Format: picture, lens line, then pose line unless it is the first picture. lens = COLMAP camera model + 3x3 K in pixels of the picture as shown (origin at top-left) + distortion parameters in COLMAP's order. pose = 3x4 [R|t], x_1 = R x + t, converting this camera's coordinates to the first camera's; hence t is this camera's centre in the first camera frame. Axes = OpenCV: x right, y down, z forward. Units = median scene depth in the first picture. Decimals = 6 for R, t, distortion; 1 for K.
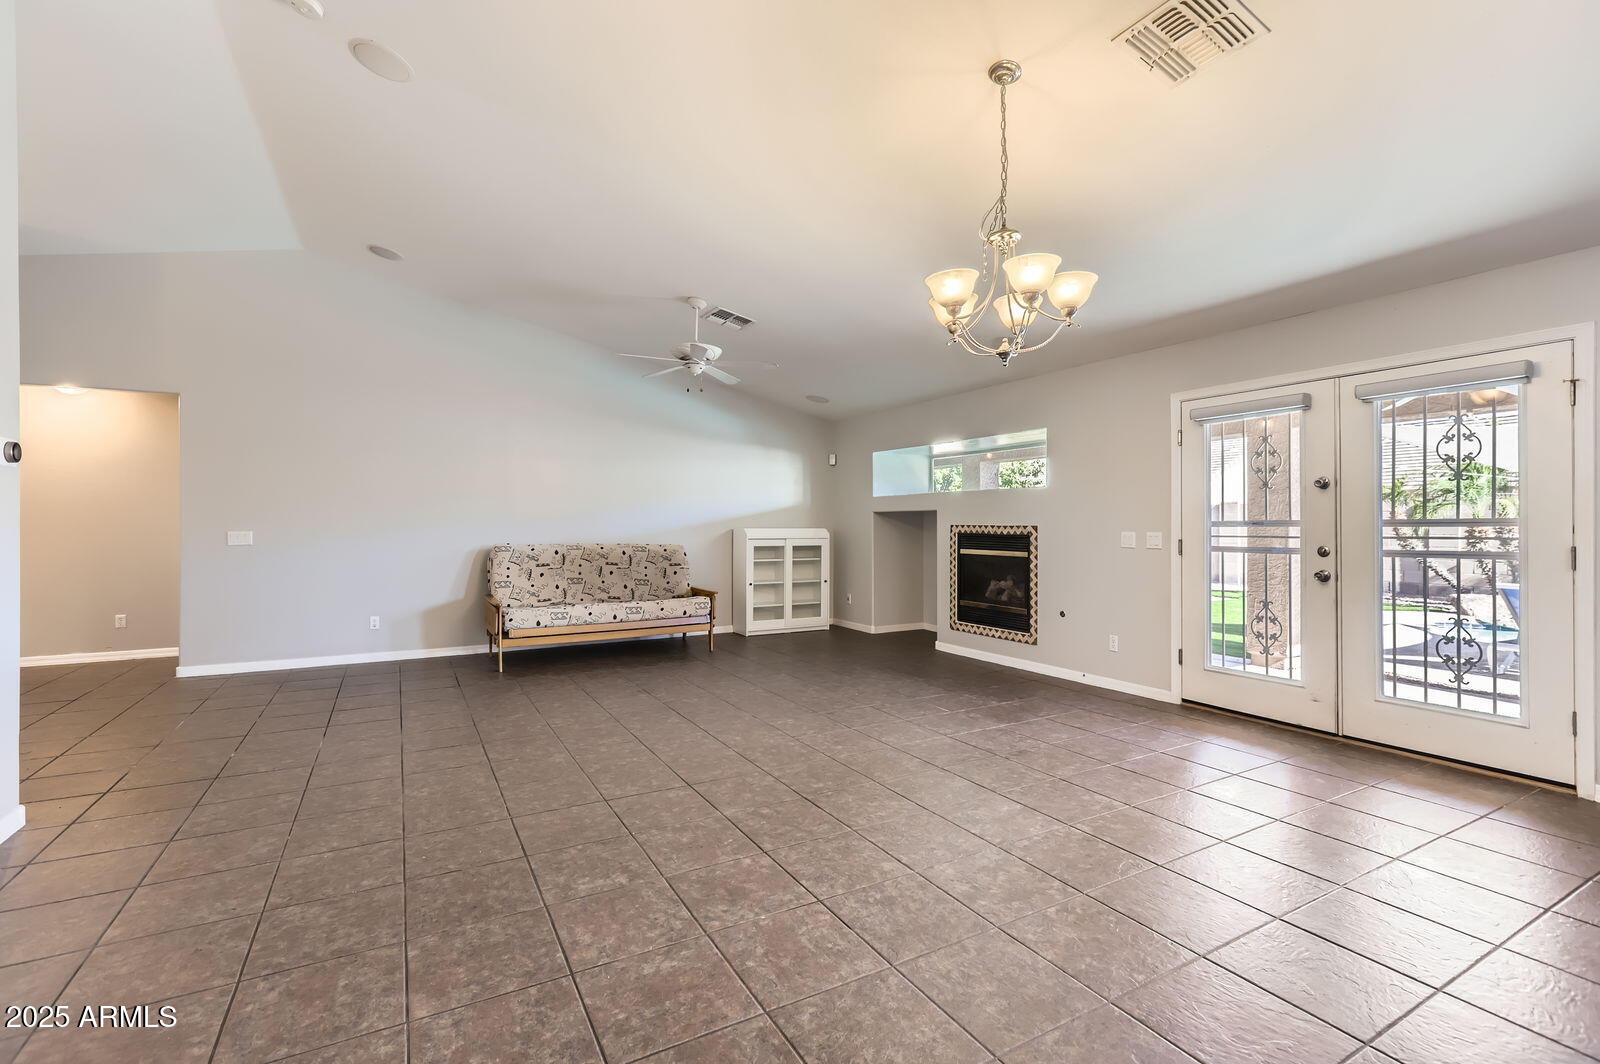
lens RADIAL K [[718.3, 0, 794.2], [0, 718.3, 527.6], [0, 0, 1]] dist [-0.014209, 0.010281]
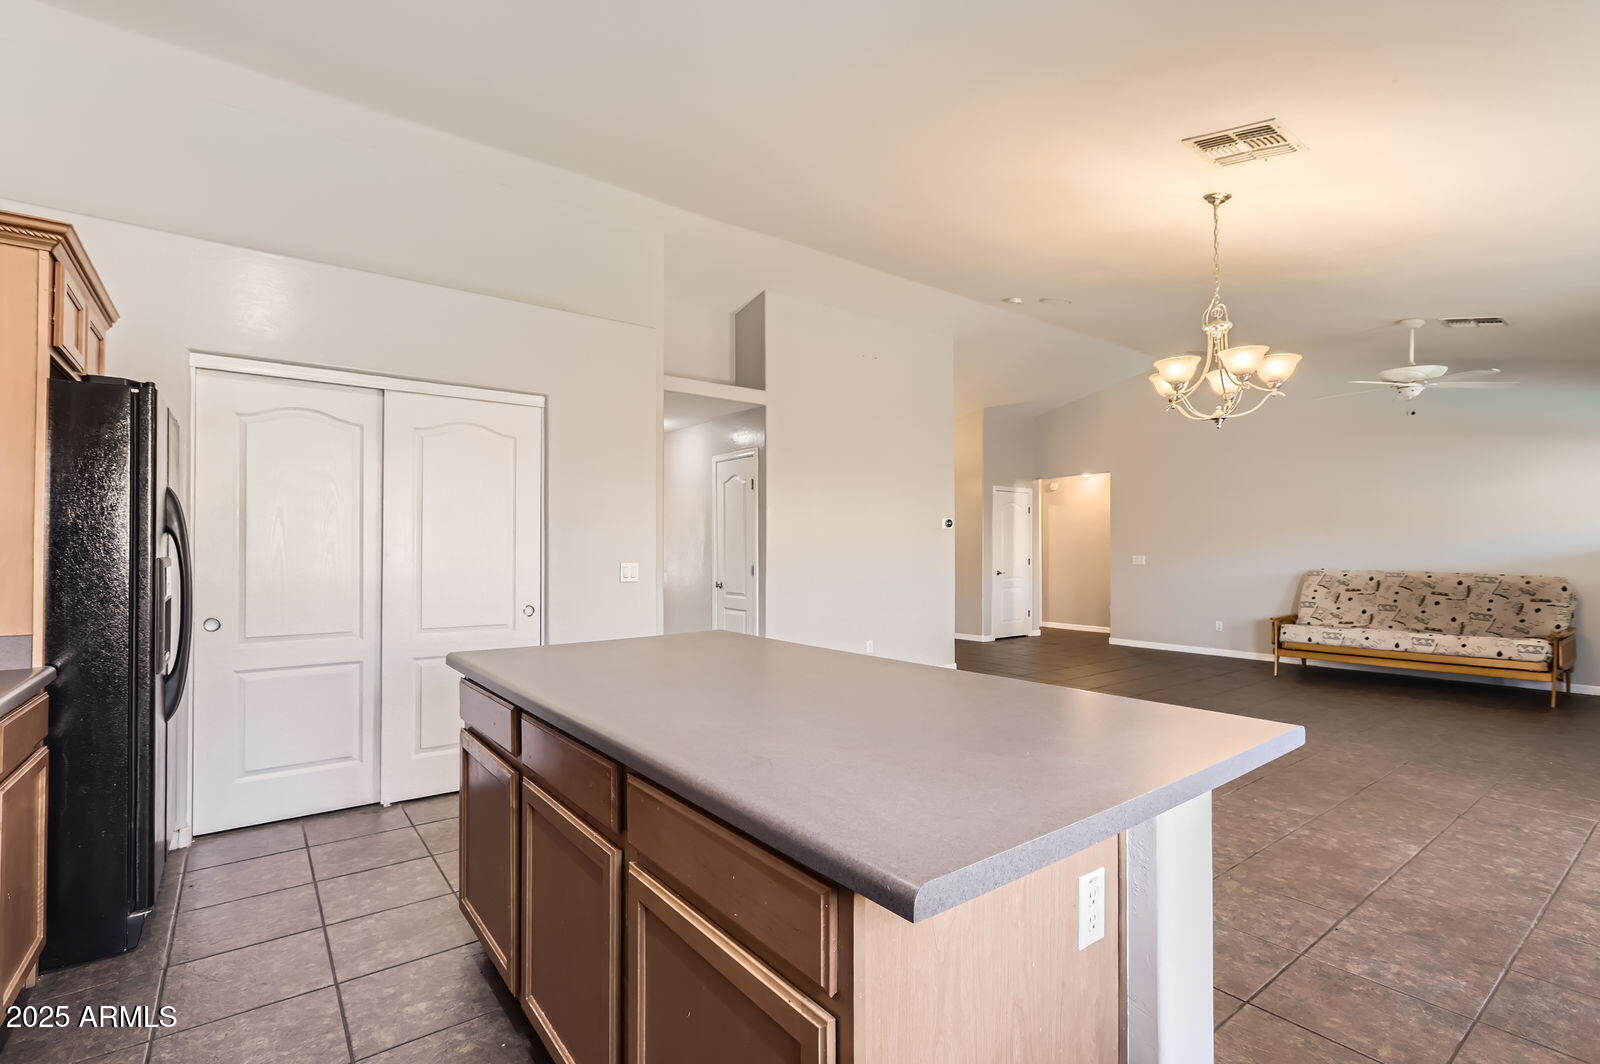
lens RADIAL K [[722.0, 0, 786.1], [0, 722.0, 544.5], [0, 0, 1]] dist [-0.001356, 0.000069]
pose [[0.135303, -0.007465, -0.990776, 0.620723], [-0.004772, 0.999955, -0.008186, -0.002097], [0.990793, 0.005836, 0.135261, 0.031627]]
